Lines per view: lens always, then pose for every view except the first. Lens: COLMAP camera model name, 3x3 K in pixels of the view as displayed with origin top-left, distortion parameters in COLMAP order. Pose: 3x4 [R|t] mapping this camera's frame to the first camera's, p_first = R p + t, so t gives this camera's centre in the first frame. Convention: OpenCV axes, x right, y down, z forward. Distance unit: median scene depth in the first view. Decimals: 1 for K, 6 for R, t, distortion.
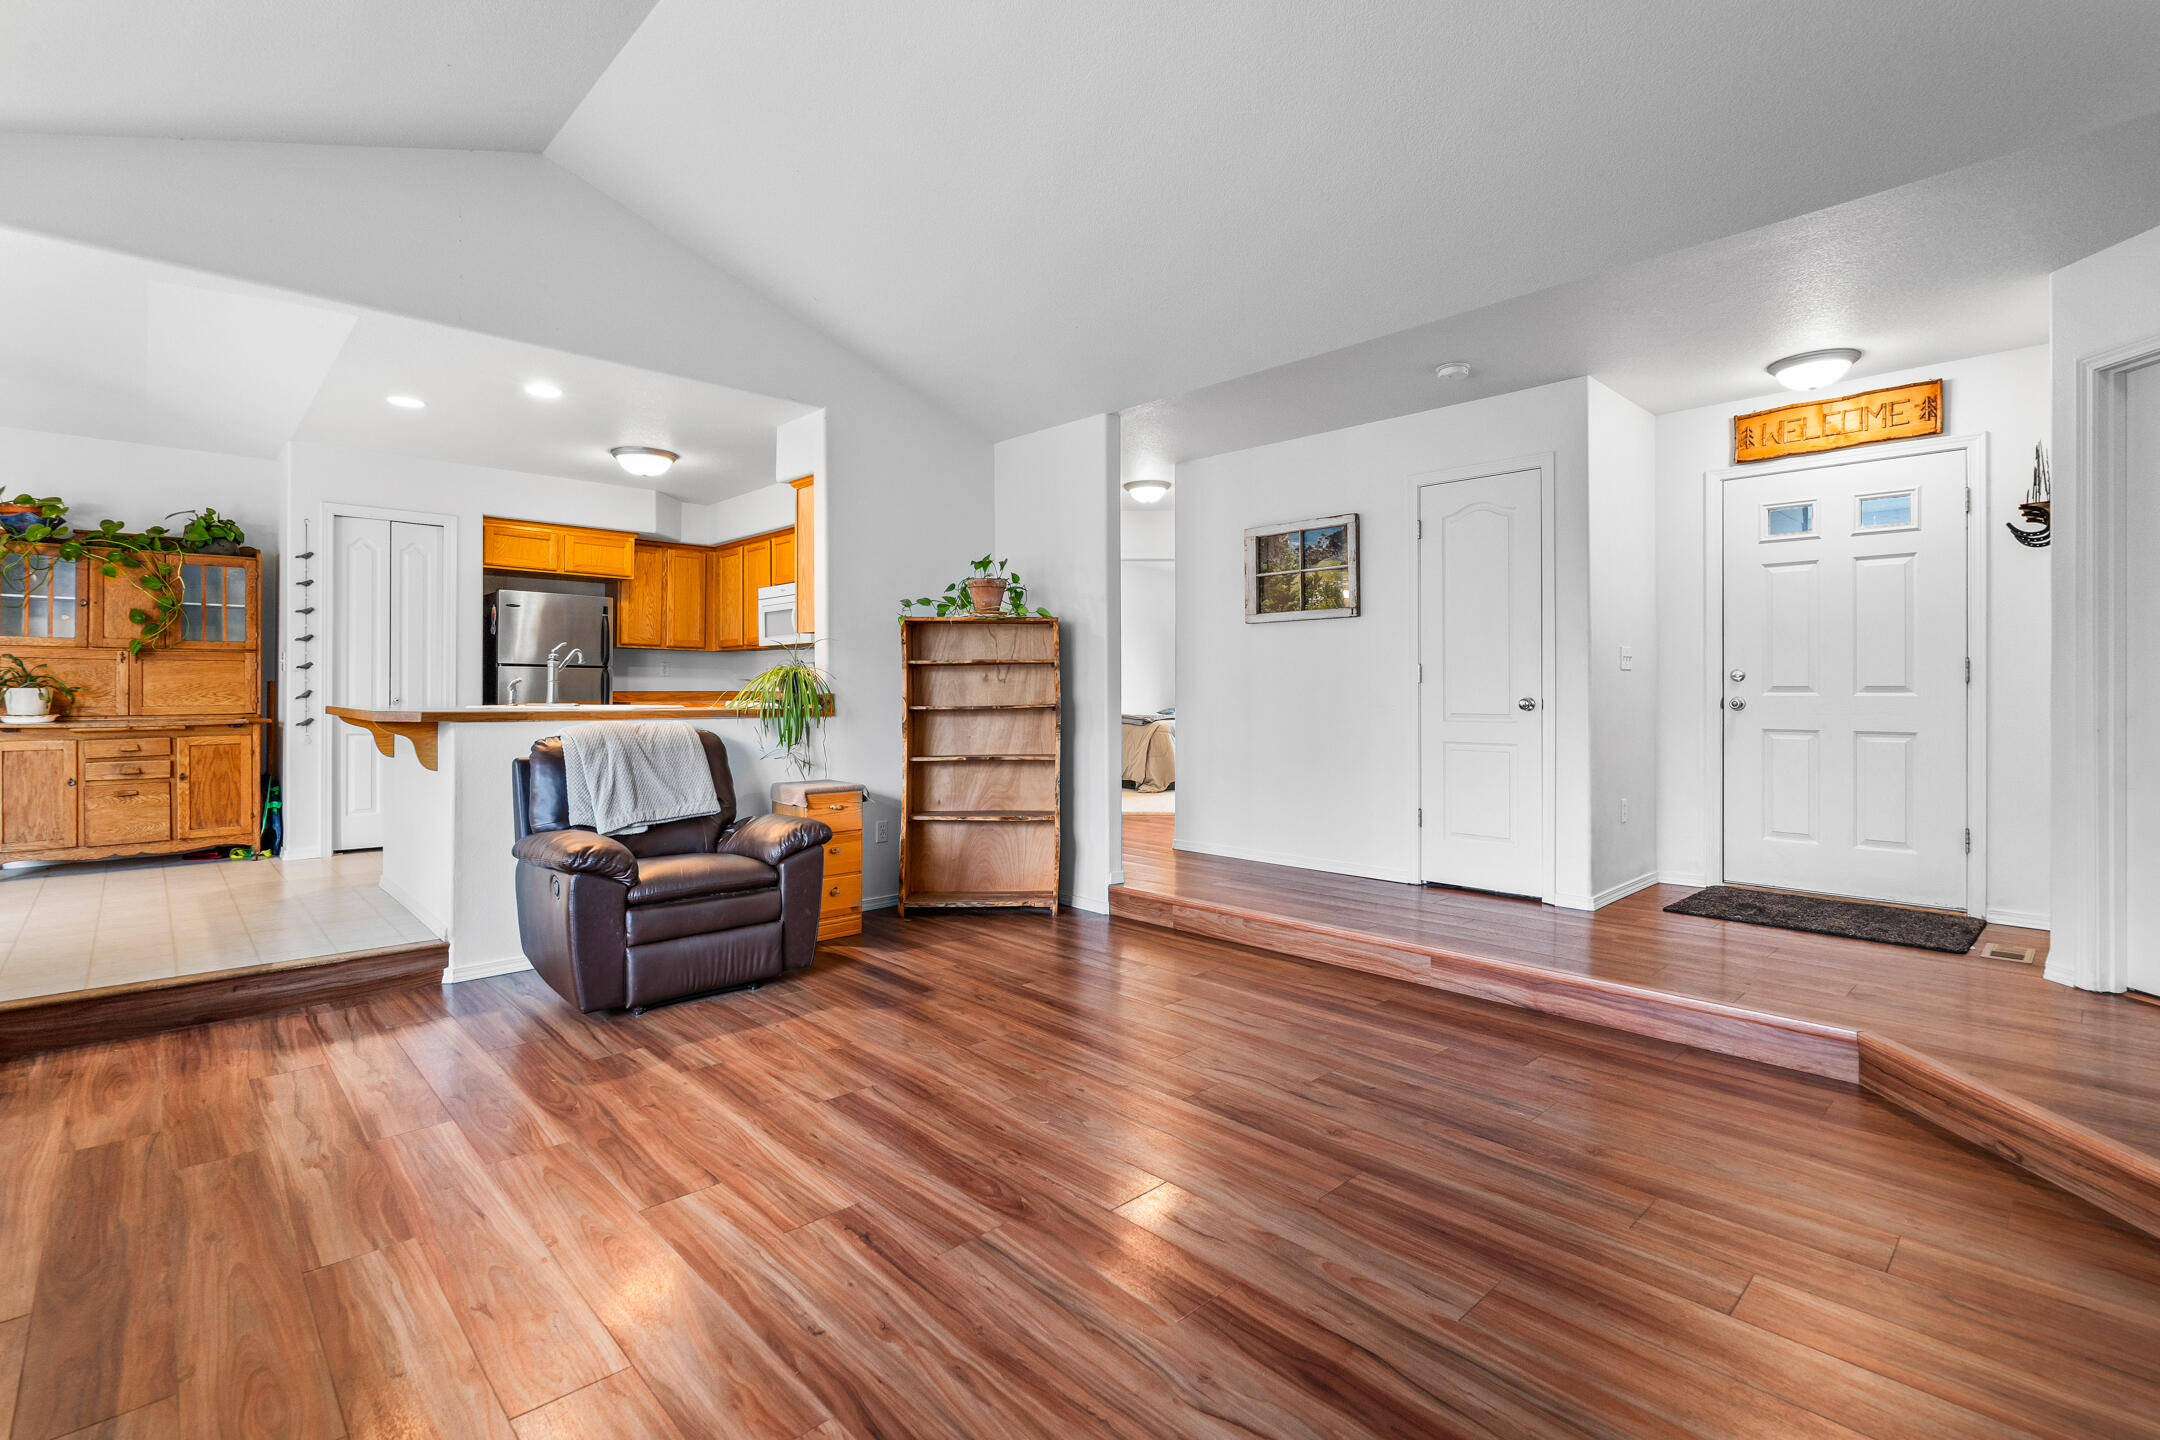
lens RADIAL K [[978.9, 0, 1069.5], [0, 978.9, 709.2], [0, 0, 1]] dist [-0.009677, 0.001932]
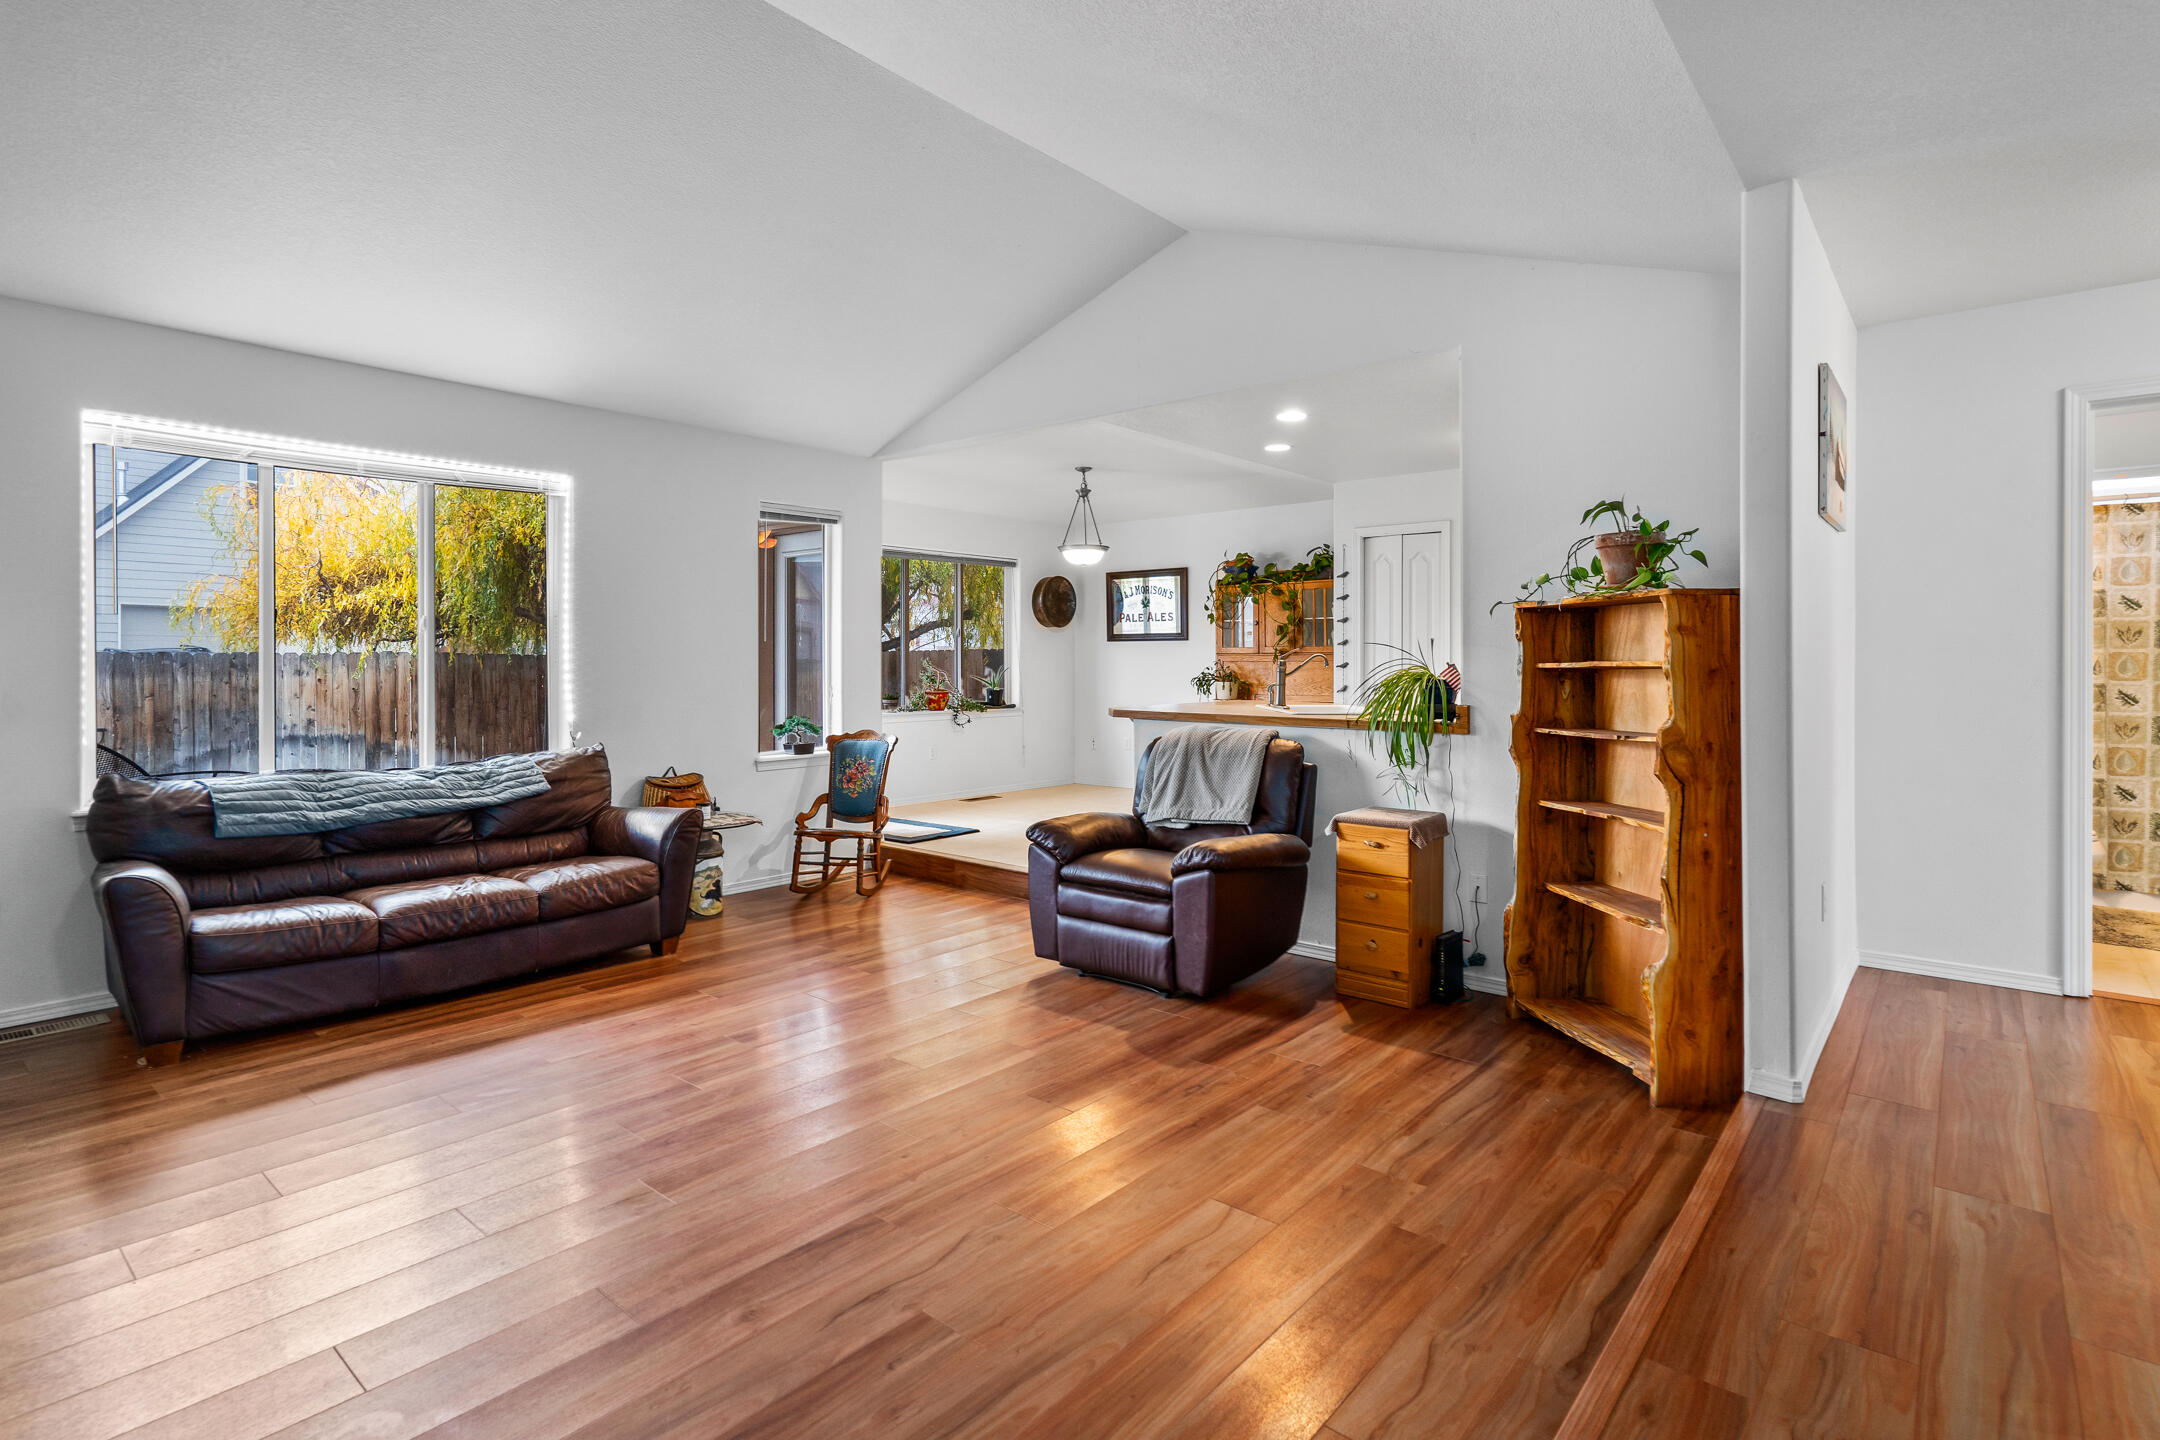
lens RADIAL K [[1061.9, 0, 1083.5], [0, 1061.9, 674.7], [0, 0, 1]] dist [-0.010693, 0.003986]
pose [[0.122690, 0.010812, -0.992386, 0.731288], [-0.020029, 0.999764, 0.008416, -0.054198], [0.992243, 0.018844, 0.122878, 0.746098]]
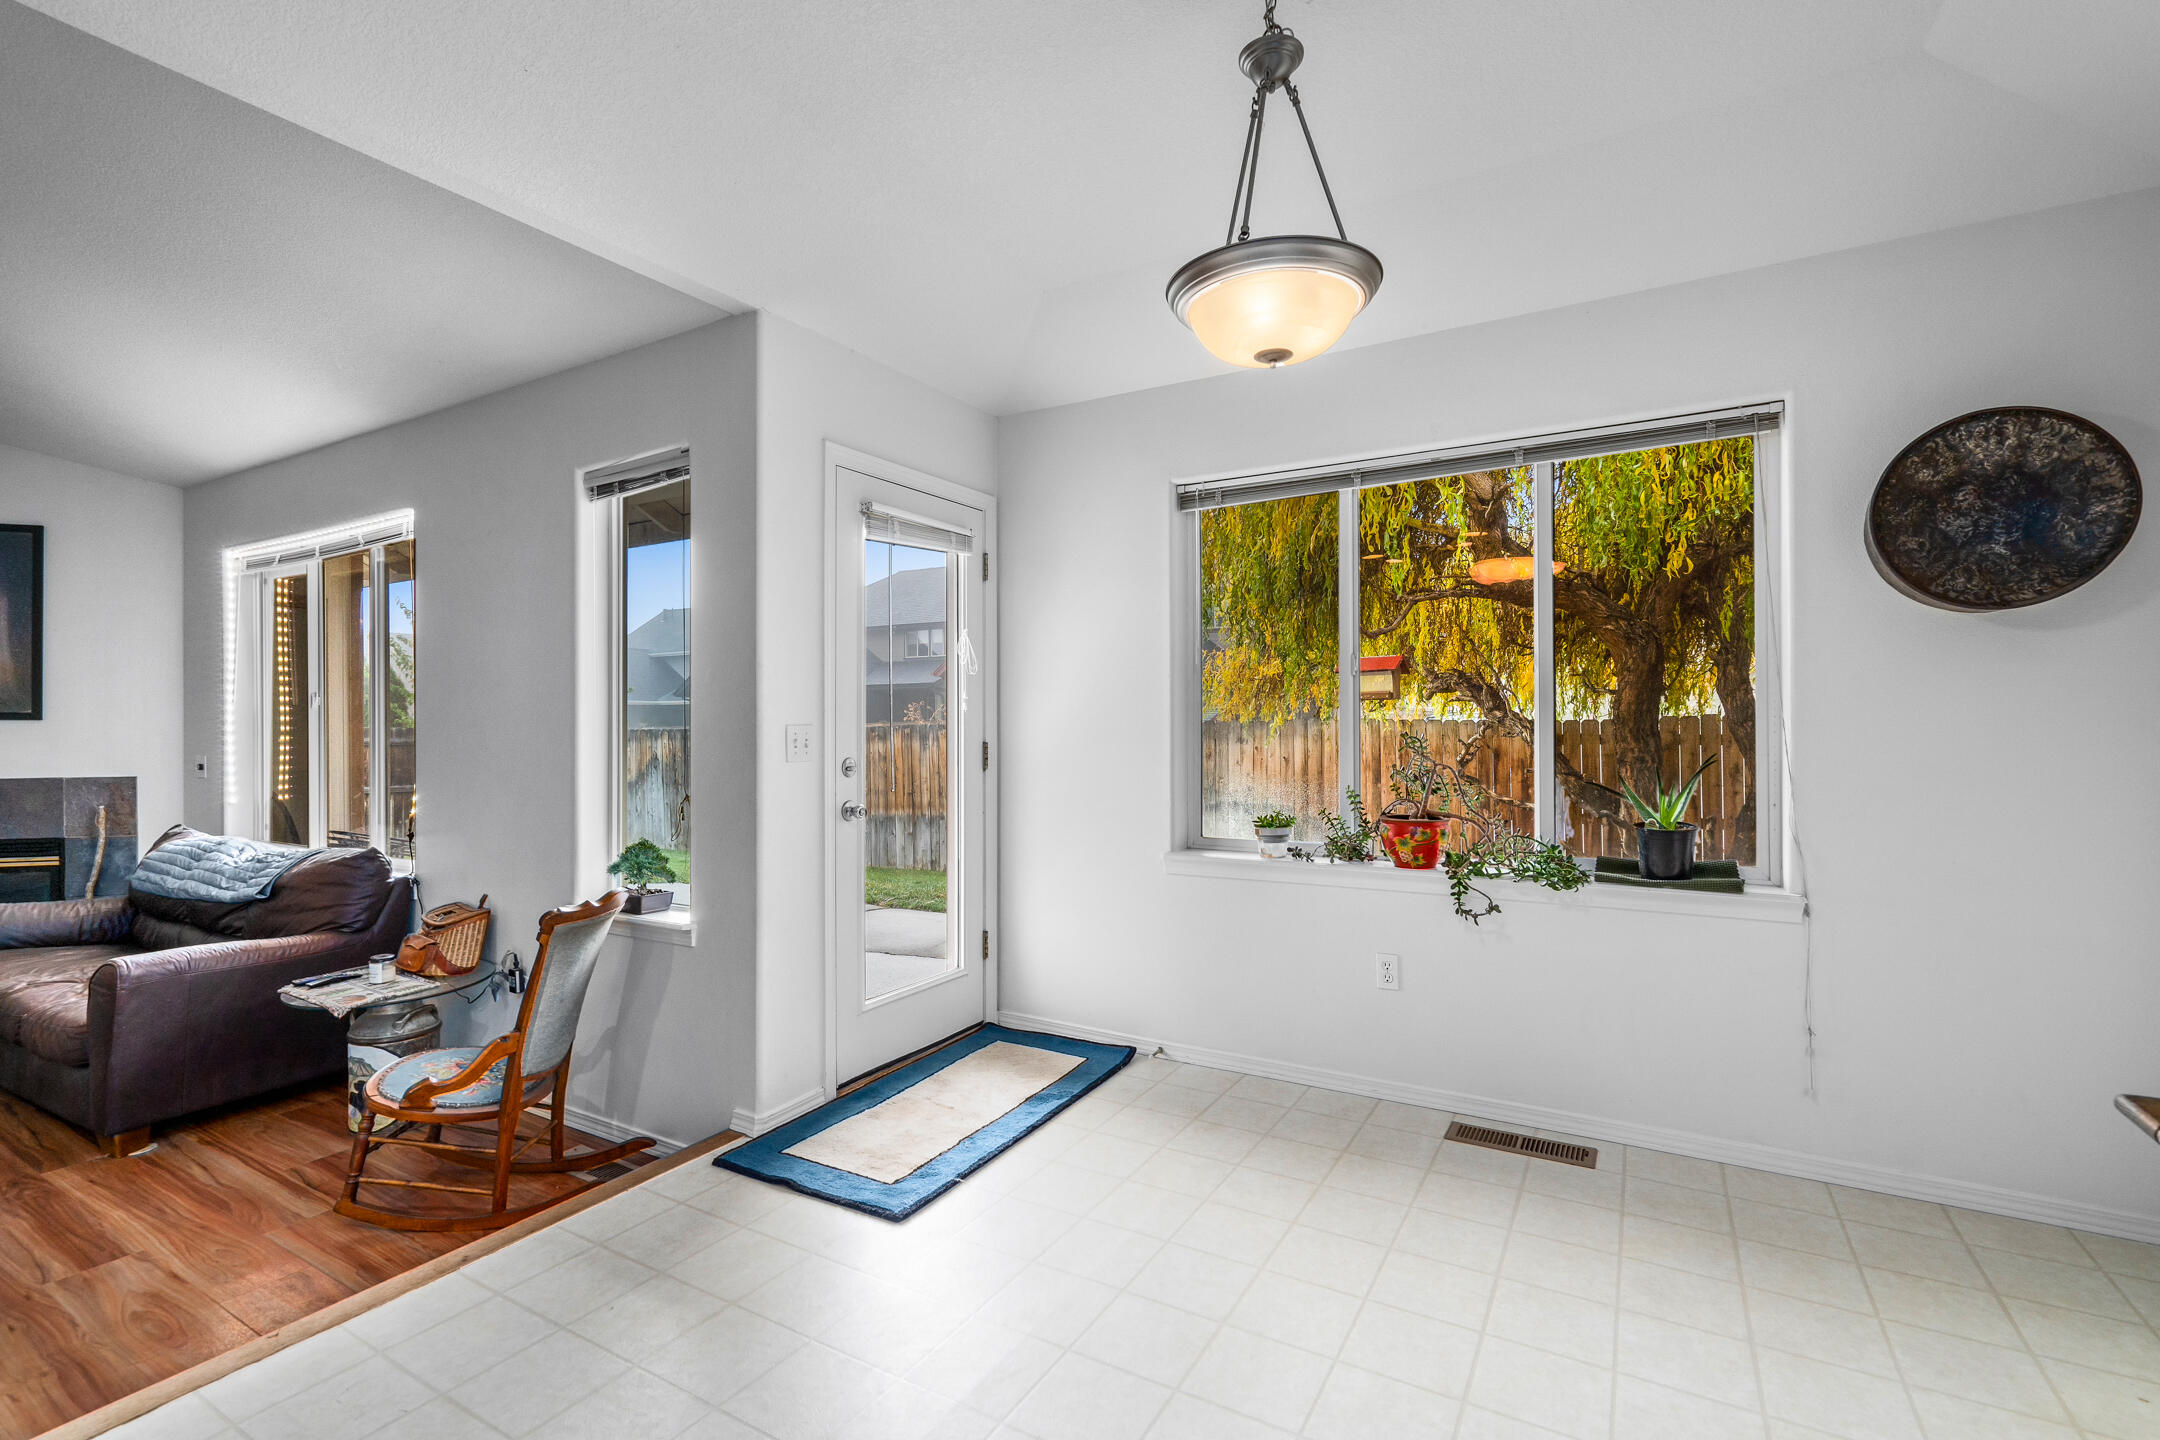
lens RADIAL K [[978.9, 0, 1088.4], [0, 978.9, 721.9], [0, 0, 1]] dist [-0.009677, 0.001932]
pose [[-0.958398, 0.001824, -0.285429, -1.046908], [-0.002523, 0.999886, 0.014863, -0.081287], [0.285424, 0.014965, -0.958285, 1.400980]]
